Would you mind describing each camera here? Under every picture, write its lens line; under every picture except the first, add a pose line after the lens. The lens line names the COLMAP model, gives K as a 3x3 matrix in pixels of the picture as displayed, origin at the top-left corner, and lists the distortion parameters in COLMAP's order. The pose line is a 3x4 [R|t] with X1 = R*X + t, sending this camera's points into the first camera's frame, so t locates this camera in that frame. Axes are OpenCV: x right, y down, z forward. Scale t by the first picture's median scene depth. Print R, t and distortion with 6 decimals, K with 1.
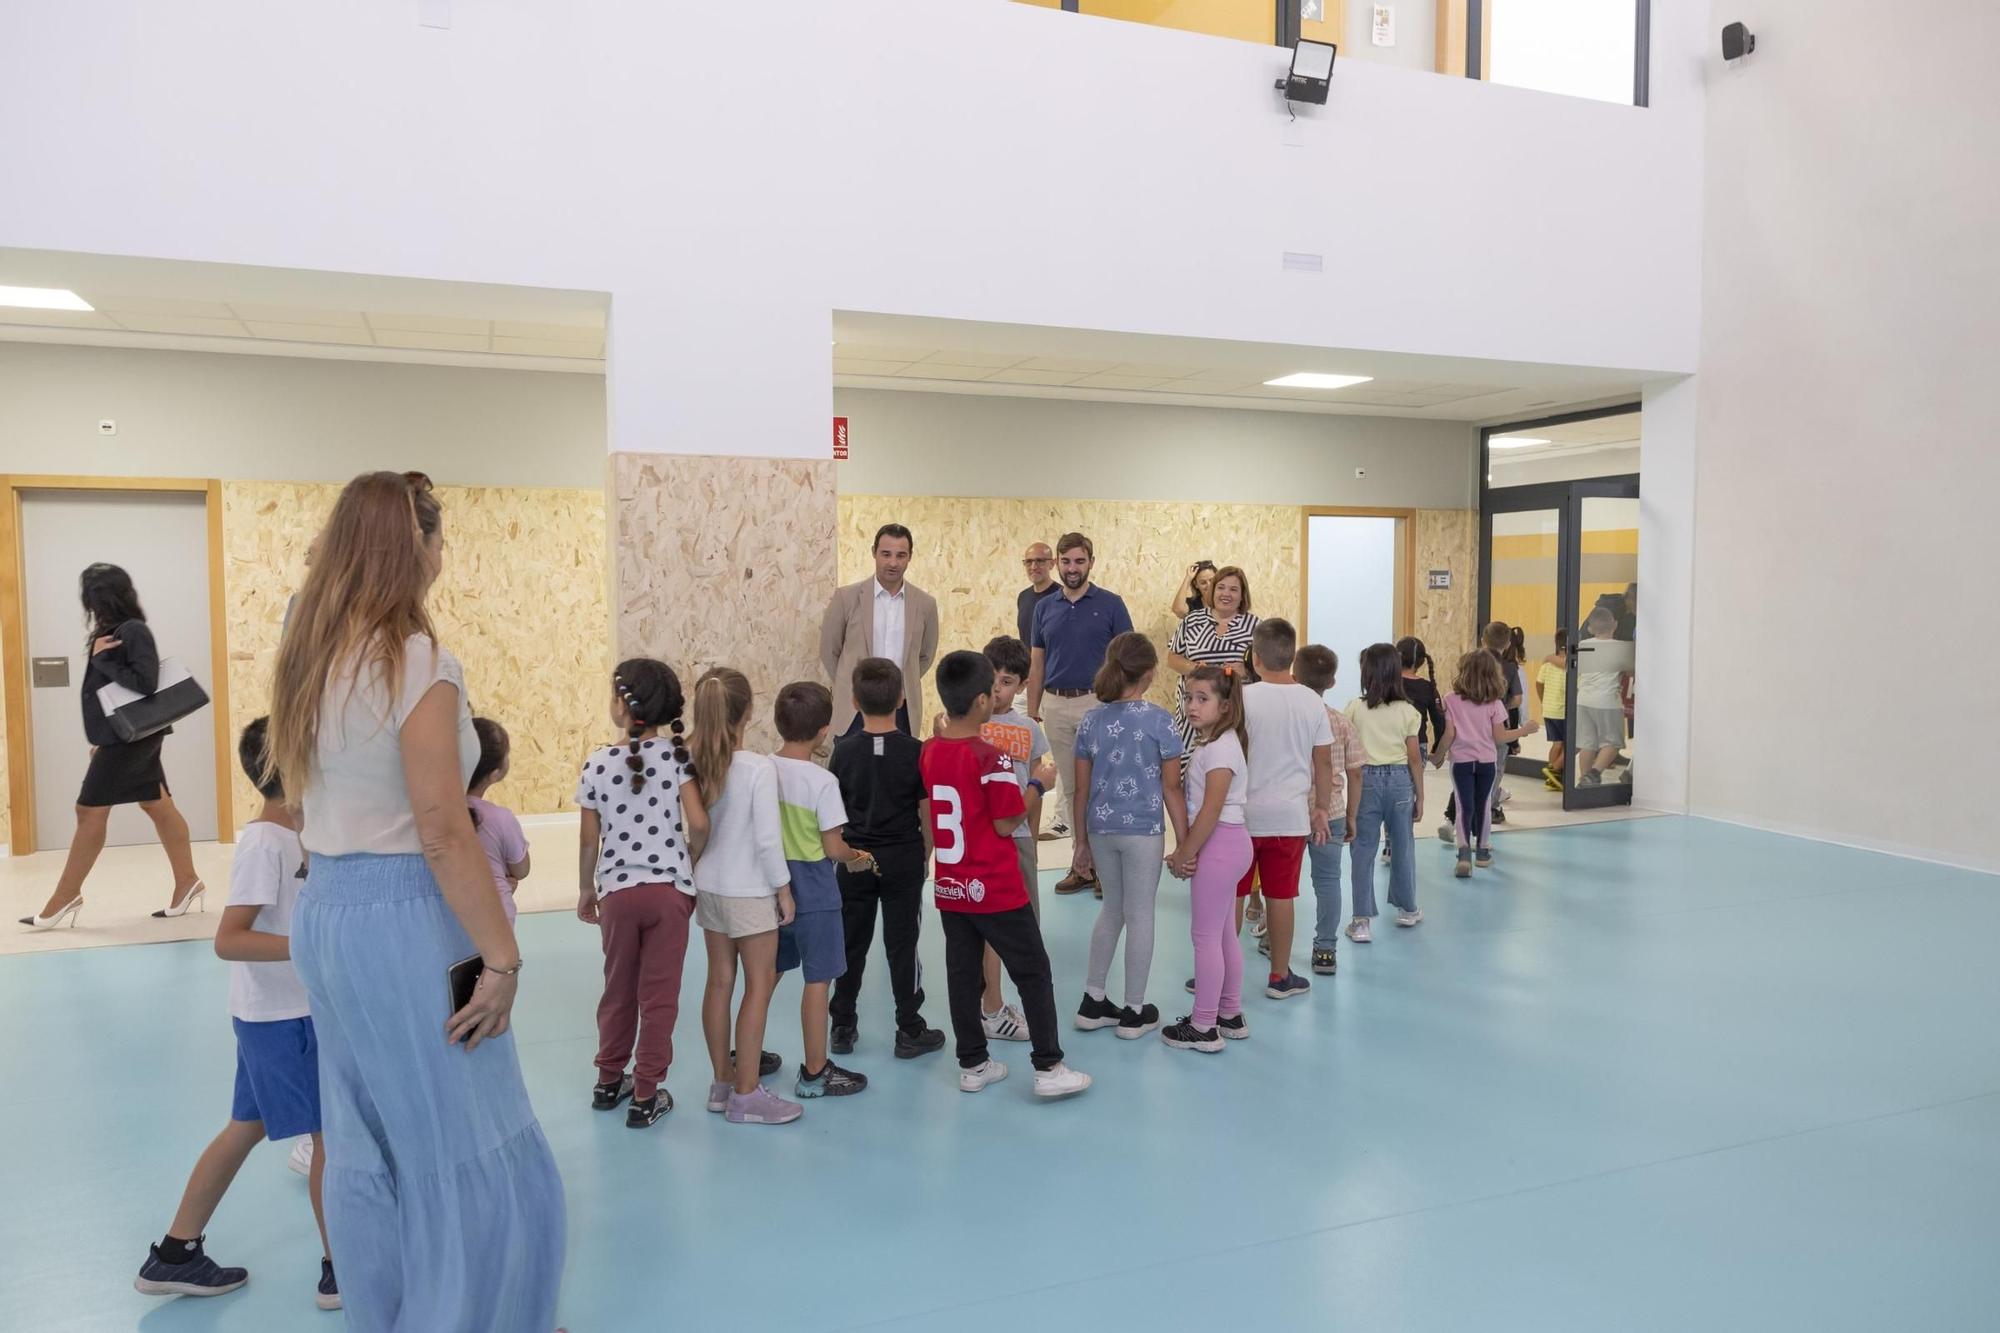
lens RADIAL K [[1386.7, 0, 943.4], [0, 1386.7, 674.2], [0, 0, 1]] dist [0.027570, -0.004191]
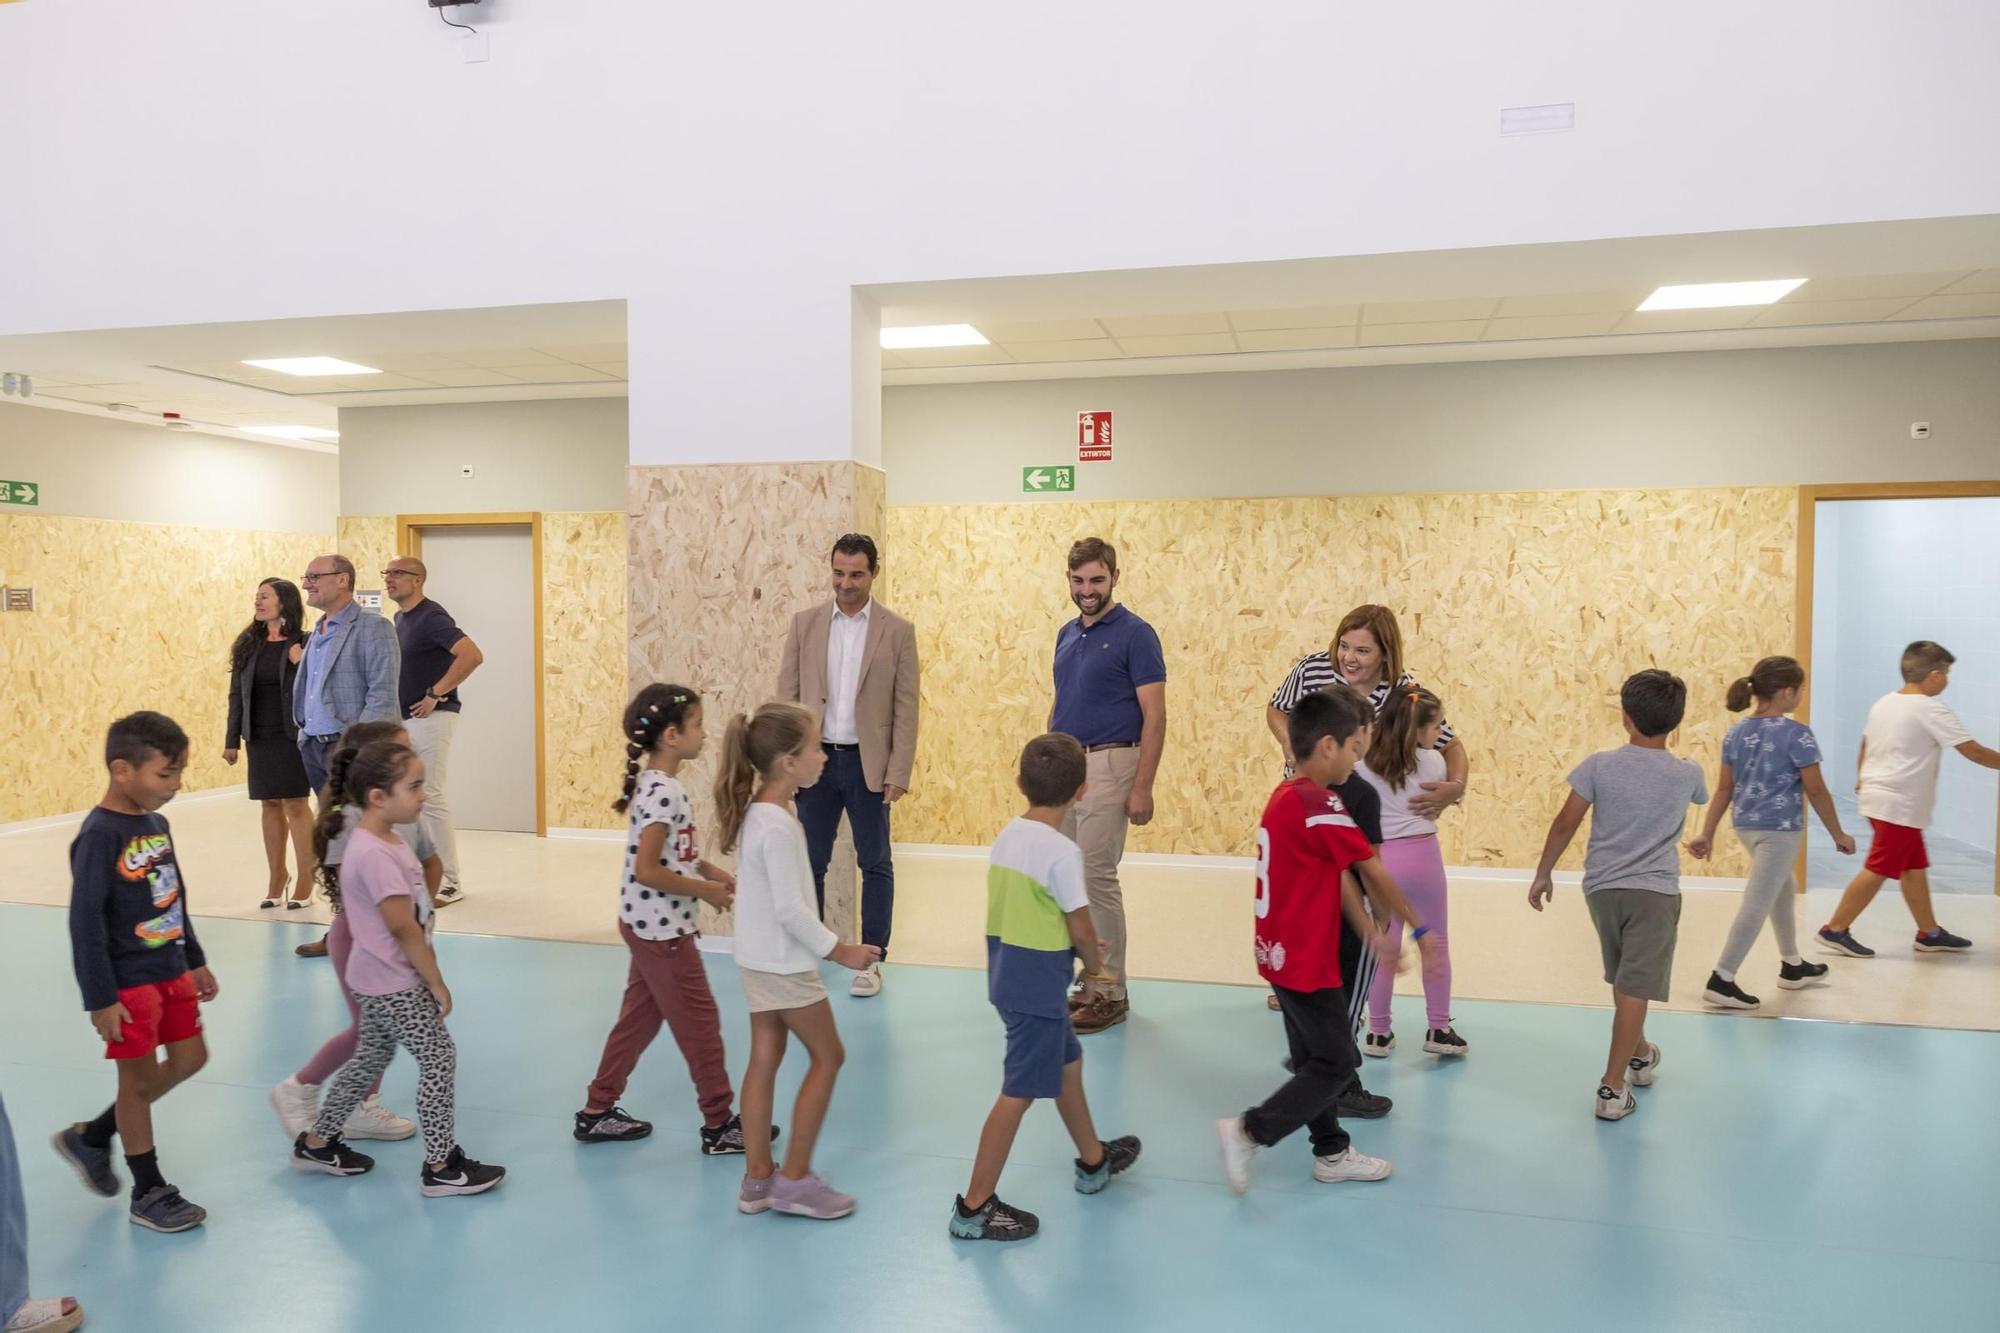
lens RADIAL K [[1343.7, 0, 1000.0], [0, 1343.7, 666.5], [0, 0, 1]] dist [0.051423, -0.000398]
pose [[0.826883, 0.024987, -0.561819, 0.399683], [-0.034877, 0.999368, -0.006885, -0.021222], [0.561292, 0.025287, 0.827232, 0.312476]]
